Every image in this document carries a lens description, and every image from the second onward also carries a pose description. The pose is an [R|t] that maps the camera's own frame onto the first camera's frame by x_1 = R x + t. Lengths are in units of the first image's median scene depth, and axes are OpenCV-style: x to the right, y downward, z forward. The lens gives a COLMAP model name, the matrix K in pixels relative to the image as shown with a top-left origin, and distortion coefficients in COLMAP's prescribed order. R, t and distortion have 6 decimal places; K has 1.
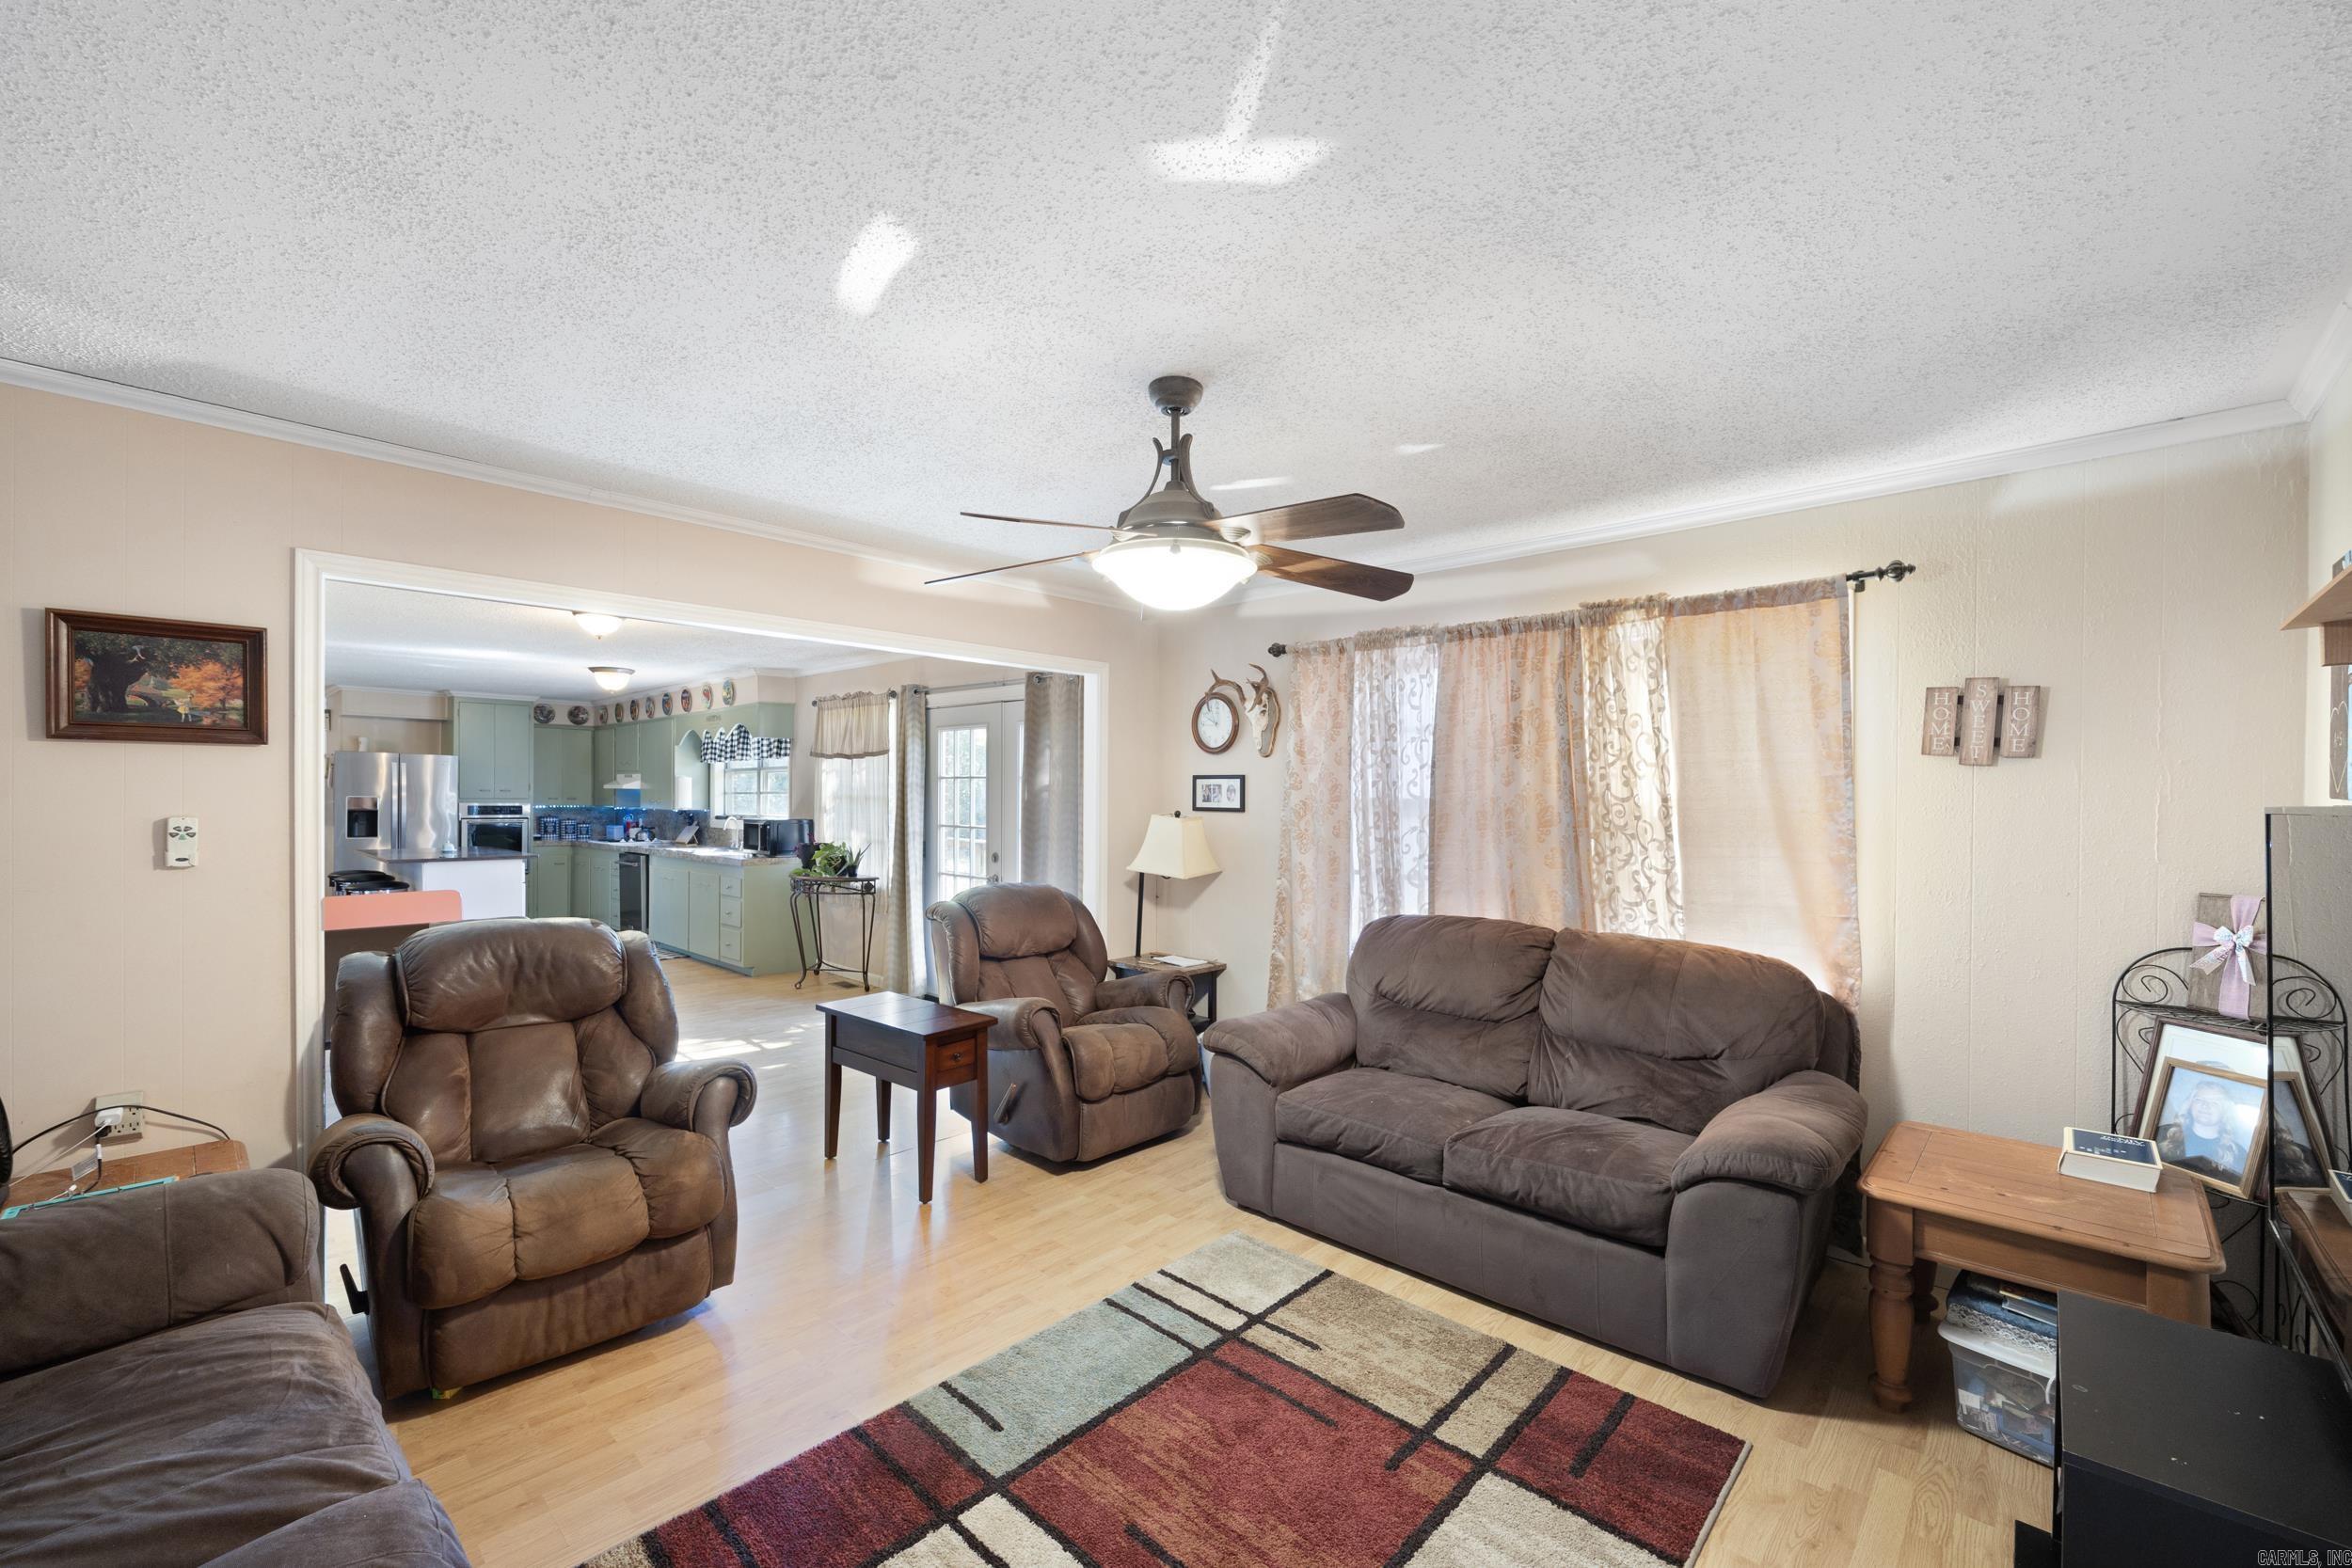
lens RADIAL K [[949.5, 0, 1200.5], [0, 949.5, 800.9], [0, 0, 1]] dist [-0.011699, -0.000062]
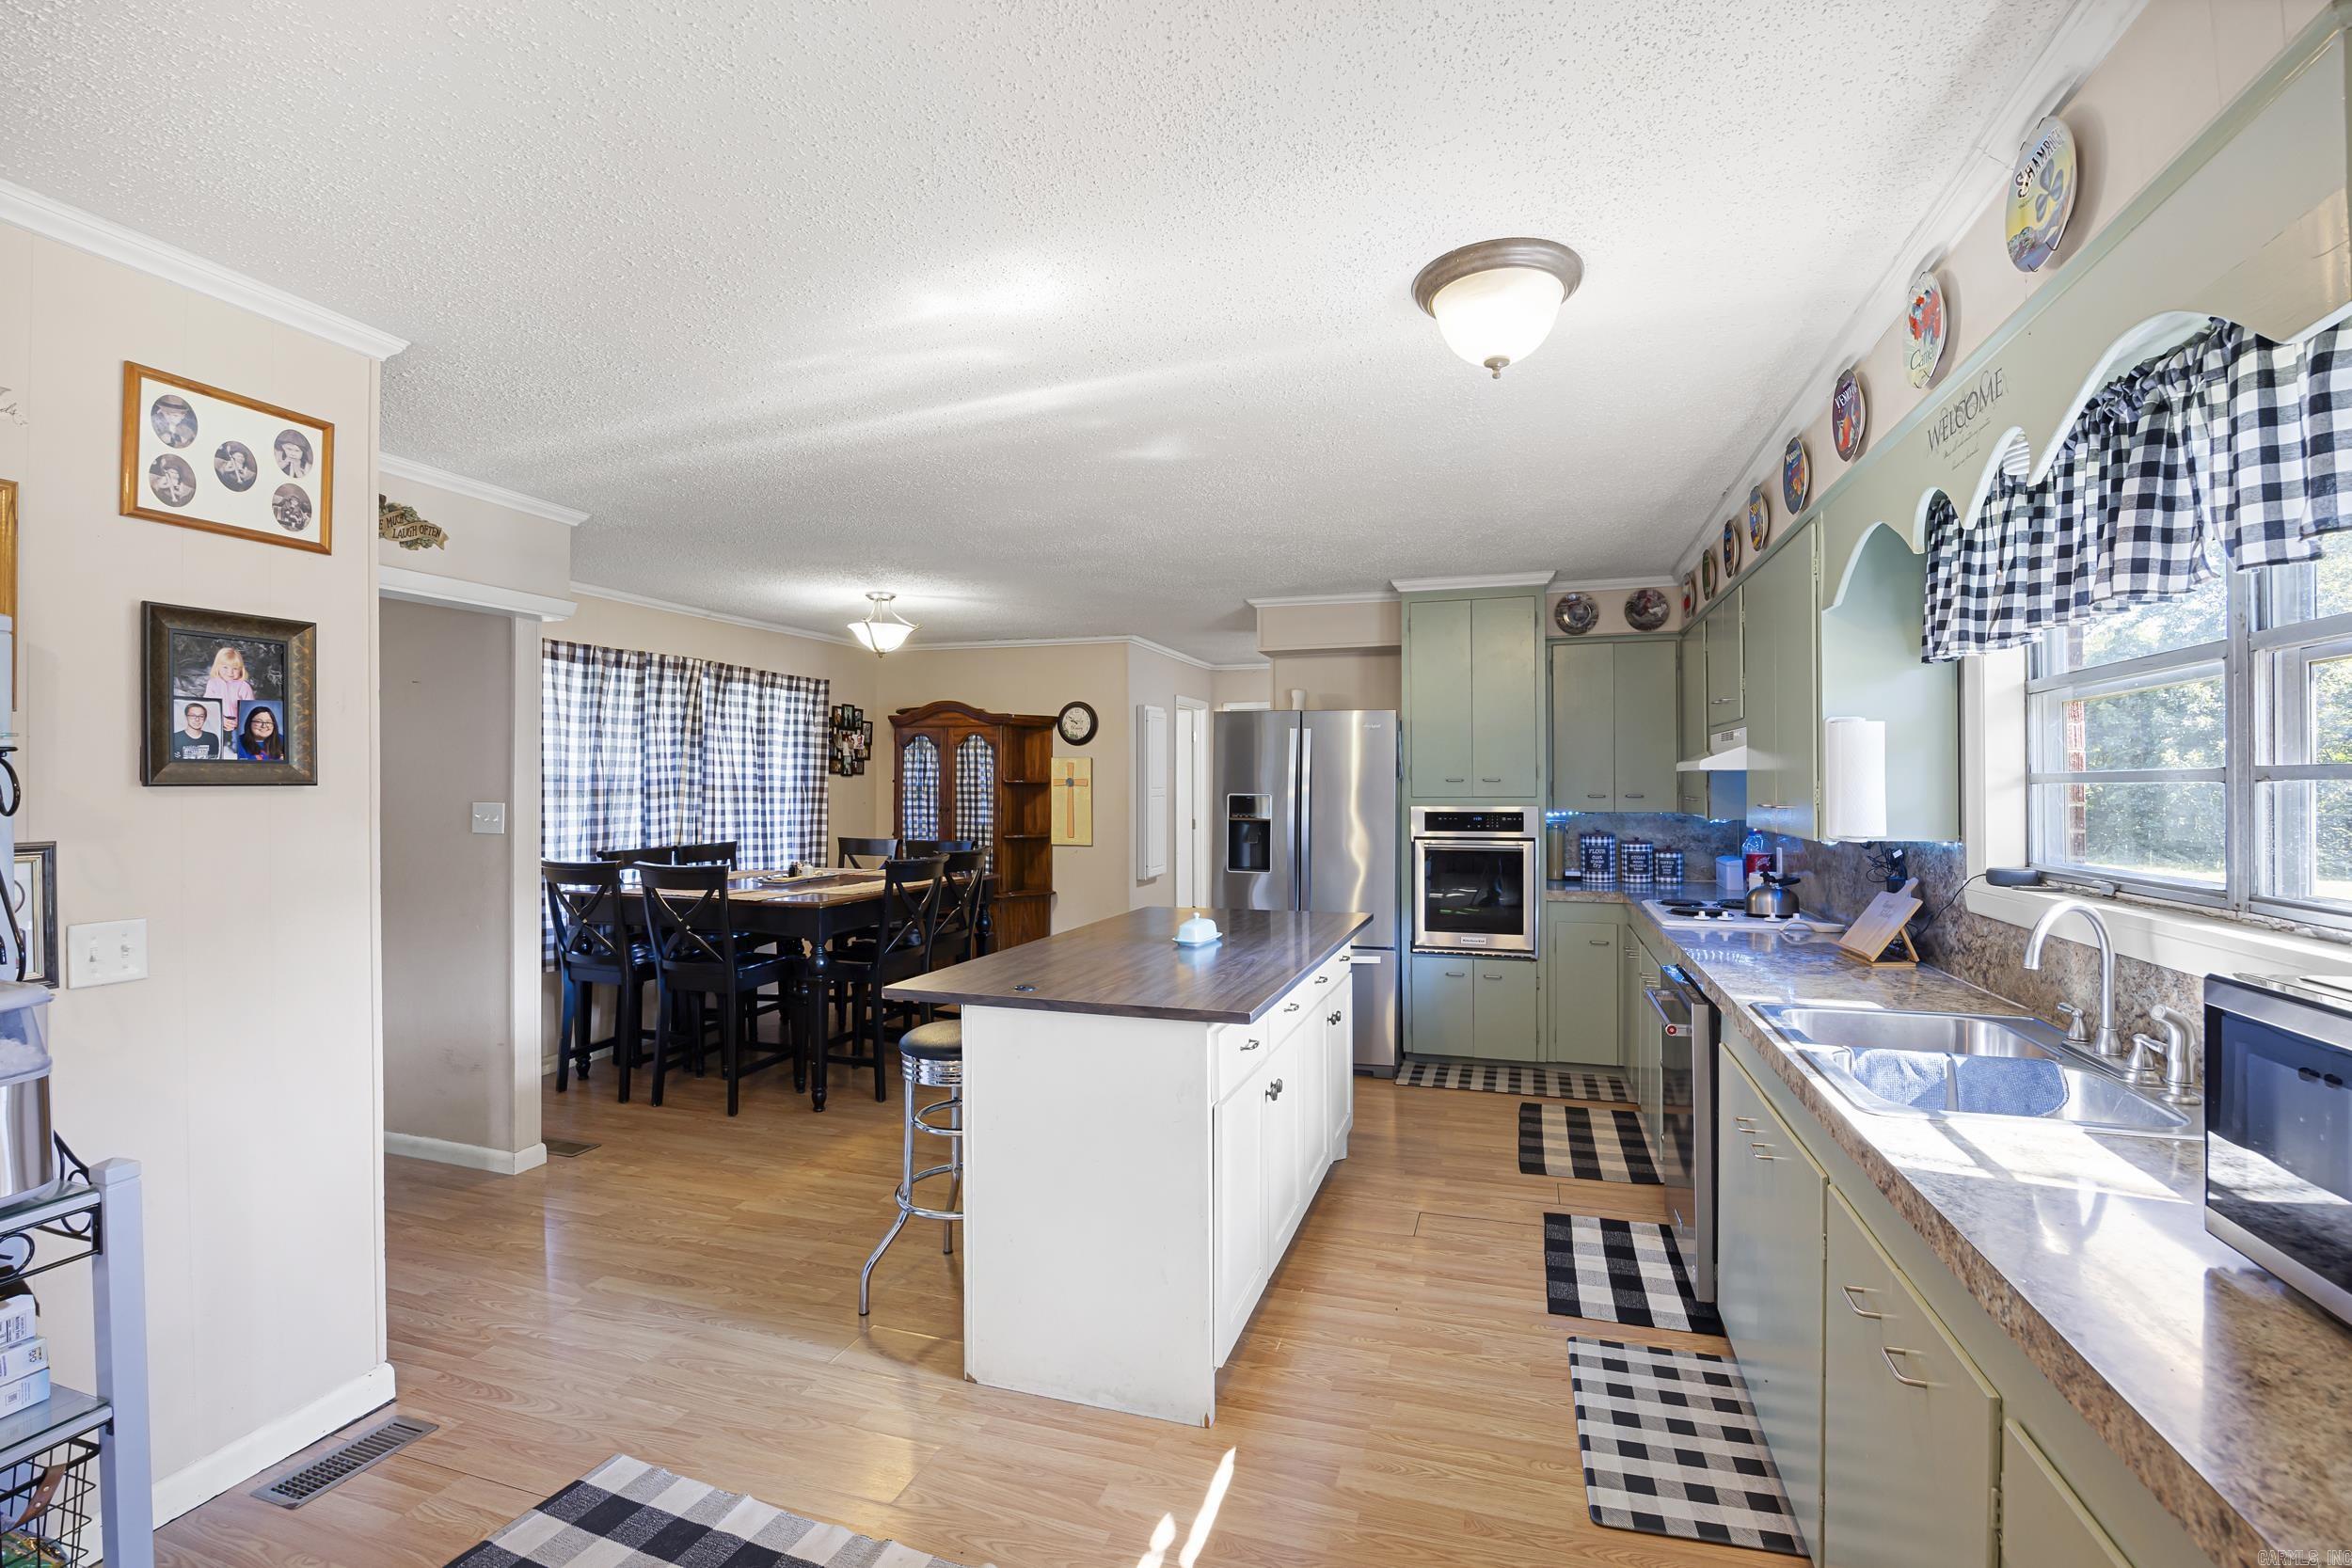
lens RADIAL K [[1033.6, 0, 1183.8], [0, 1033.6, 779.1], [0, 0, 1]] dist [-0.023101, 0.000519]
pose [[0.407578, -0.014148, -0.913061, -1.101660], [0.003789, 0.999898, -0.013802, -0.015744], [0.913162, 0.002165, 0.407590, 2.174206]]
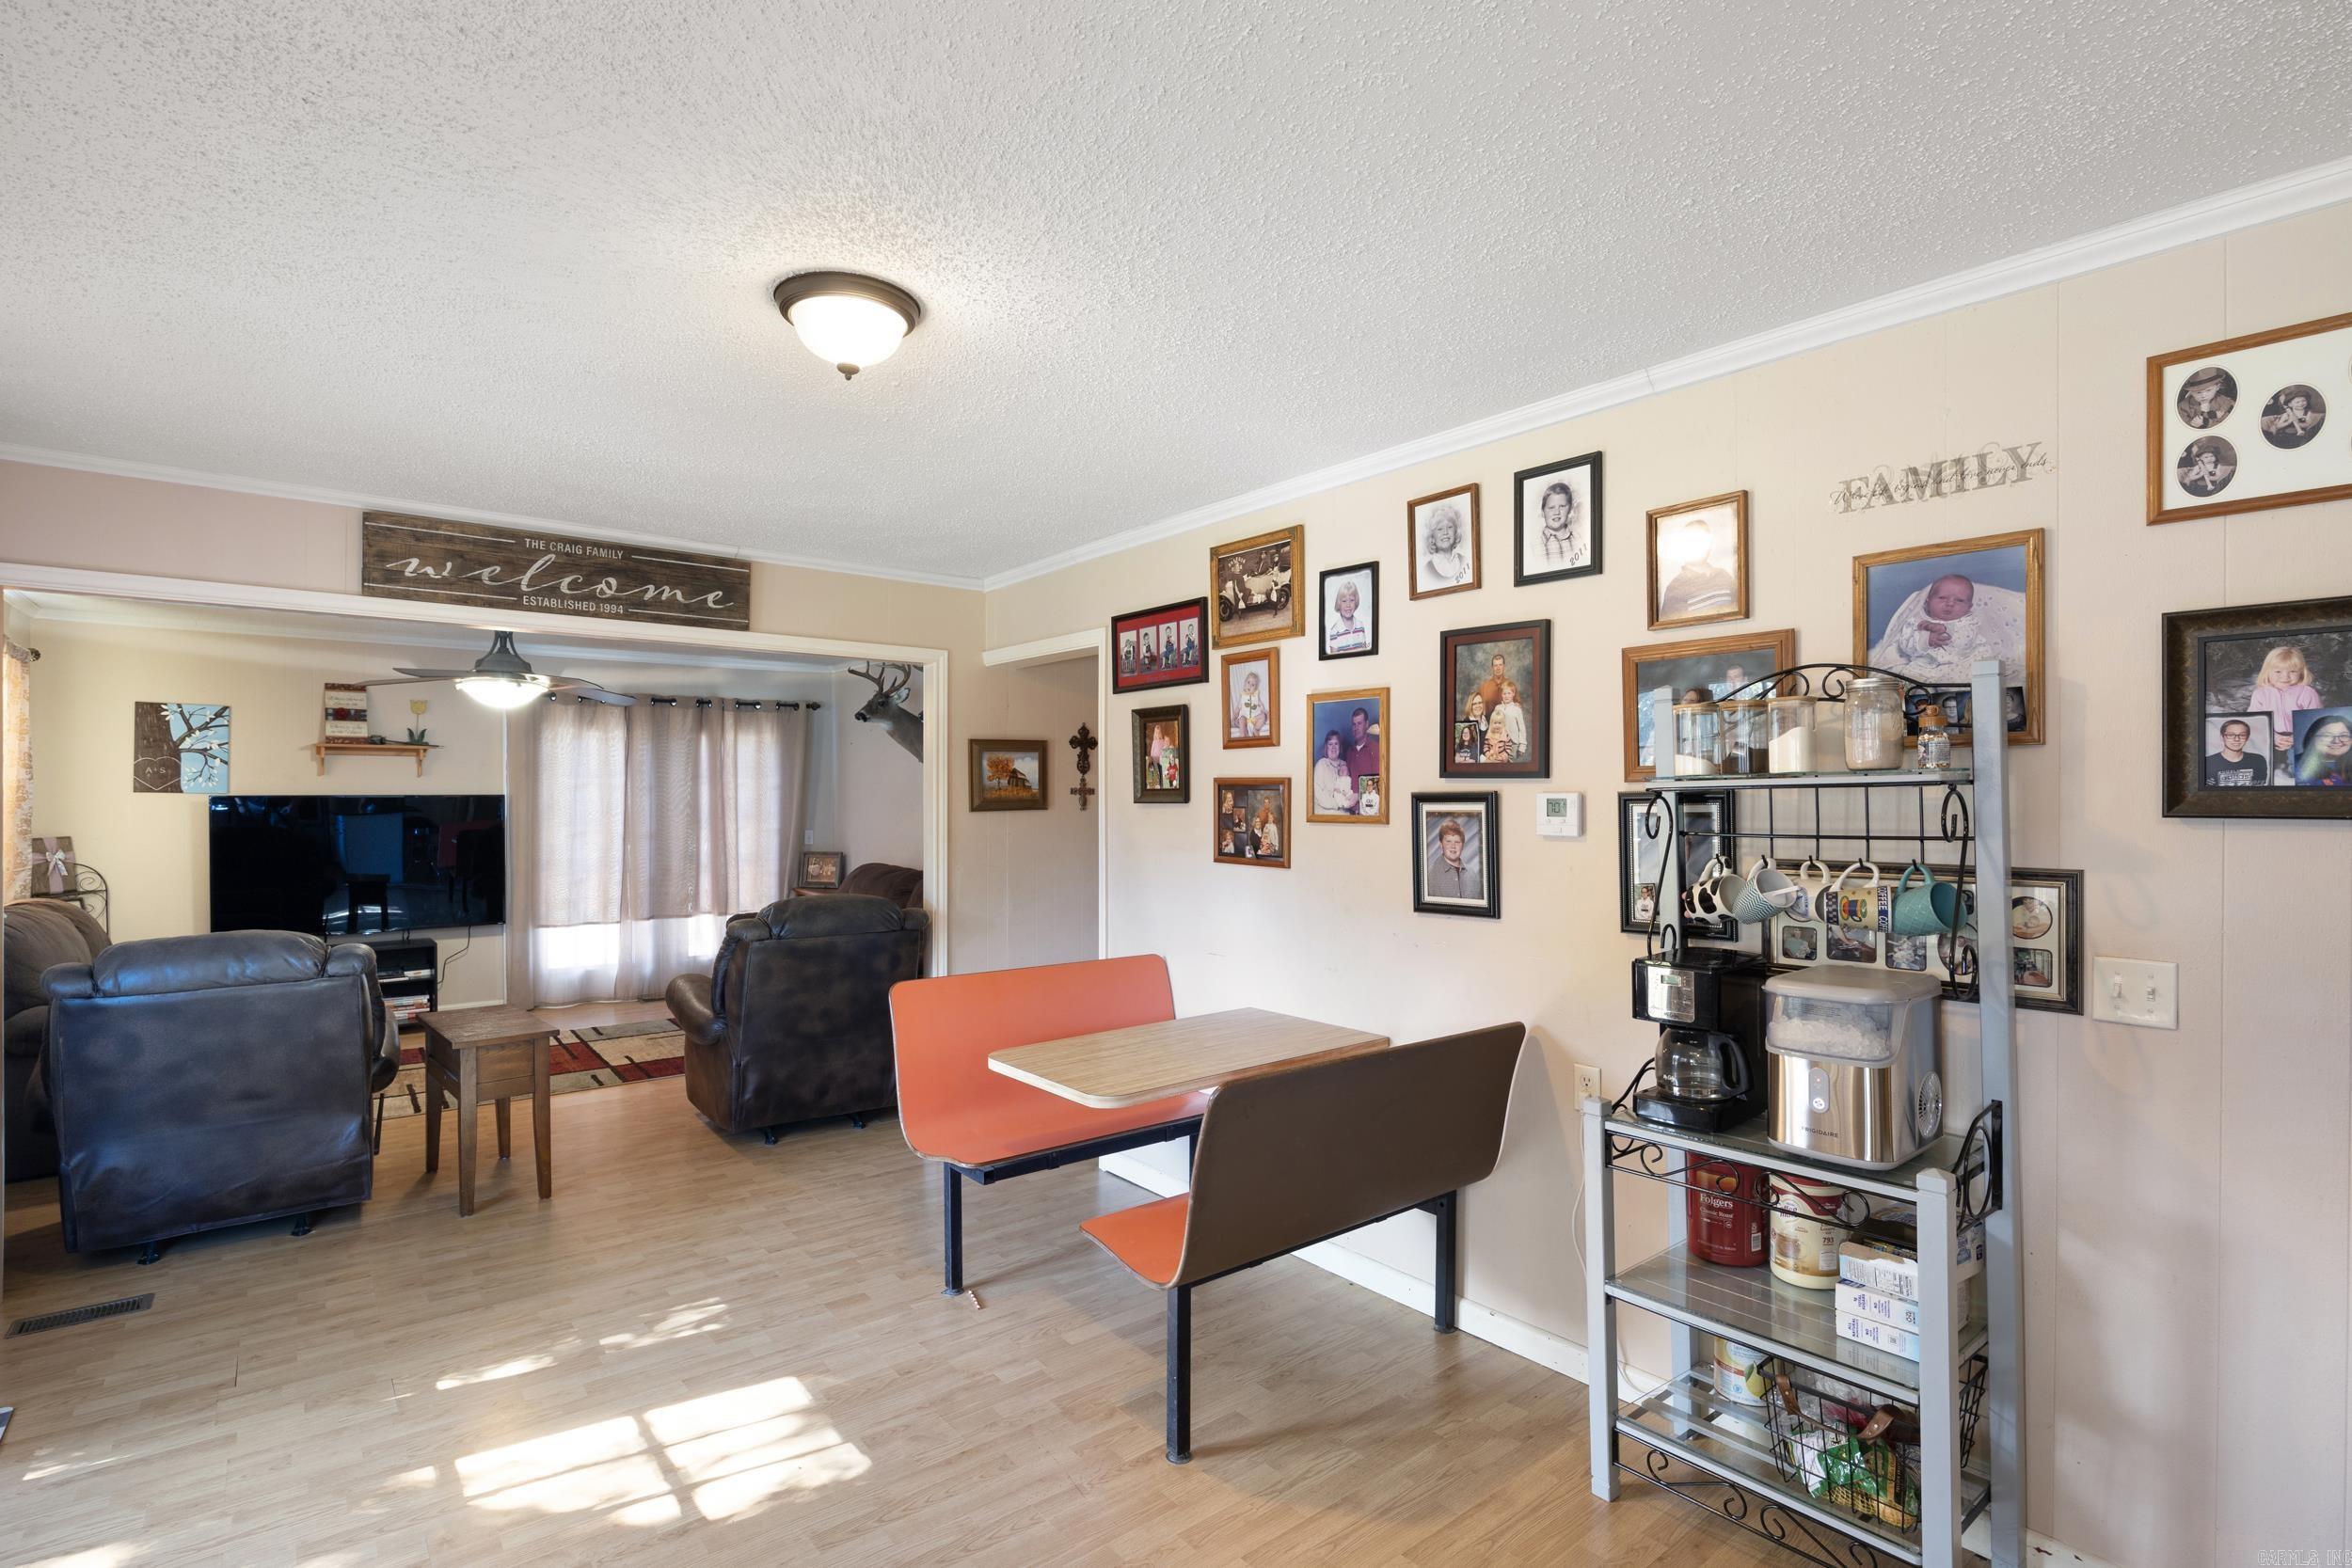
lens RADIAL K [[1116.0, 0, 1214.1], [0, 1116.0, 795.7], [0, 0, 1]] dist [-0.010724, 0.000716]
pose [[-0.991607, -0.011789, 0.128753, -1.499749], [-0.010867, 0.999910, 0.007865, -0.034376], [-0.128834, 0.006399, -0.991646, 2.541267]]
